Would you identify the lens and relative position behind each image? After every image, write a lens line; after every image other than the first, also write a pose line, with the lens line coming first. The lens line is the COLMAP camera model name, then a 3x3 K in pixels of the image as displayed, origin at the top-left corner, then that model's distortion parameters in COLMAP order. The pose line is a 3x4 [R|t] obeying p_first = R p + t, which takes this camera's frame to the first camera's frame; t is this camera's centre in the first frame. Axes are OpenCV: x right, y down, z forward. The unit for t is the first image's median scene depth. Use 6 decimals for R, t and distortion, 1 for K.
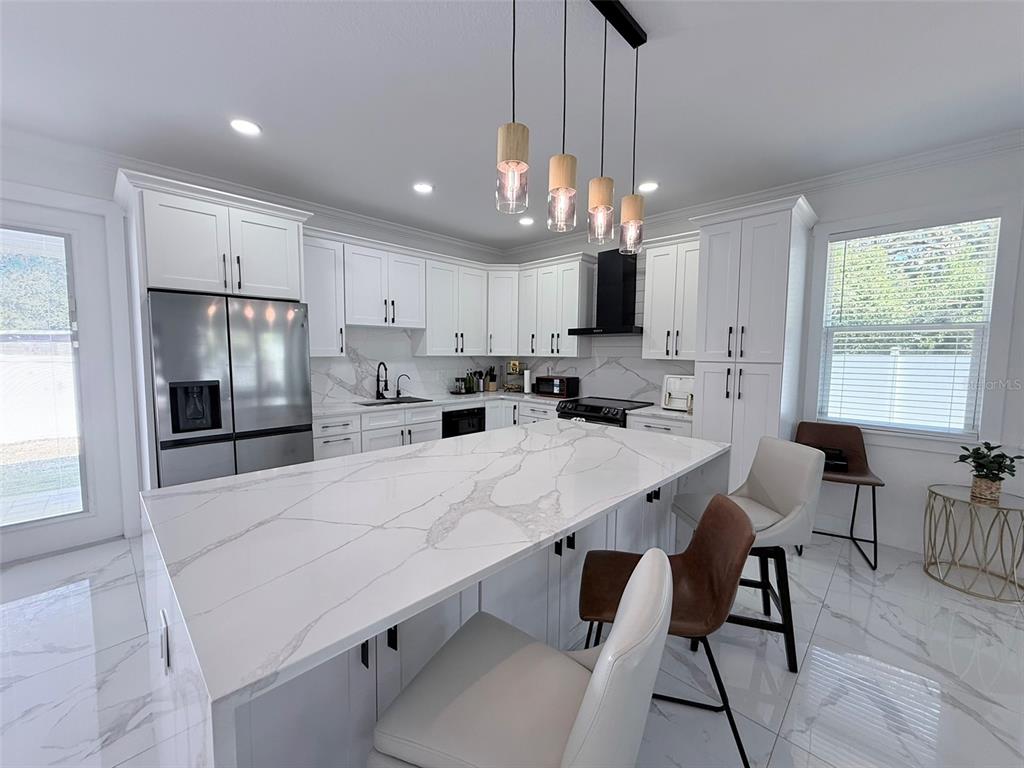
lens RADIAL K [[408.5, 0, 506.7], [0, 408.5, 381.8], [0, 0, 1]] dist [-0.001546, 0.000744]
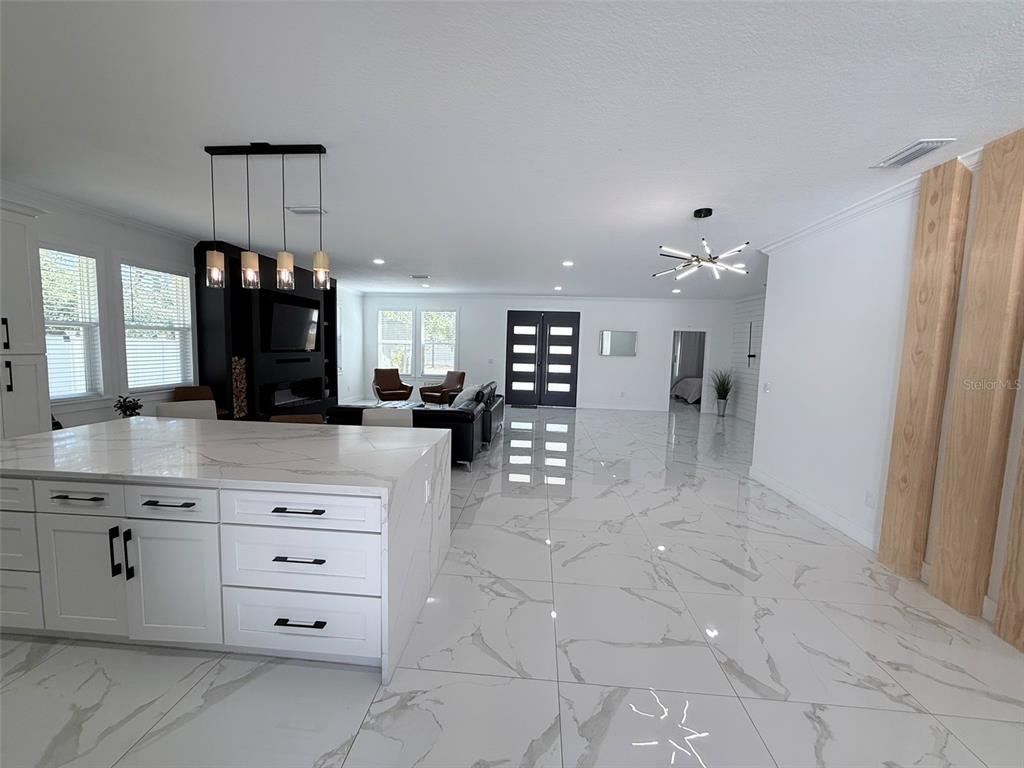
lens RADIAL K [[408.5, 0, 508.2], [0, 408.5, 382.9], [0, 0, 1]] dist [-0.001546, 0.000744]
pose [[-0.641797, -0.095927, 0.760851, -0.898136], [0.022657, 0.989341, 0.143847, -0.087598], [-0.766540, 0.109559, -0.632782, 0.651756]]
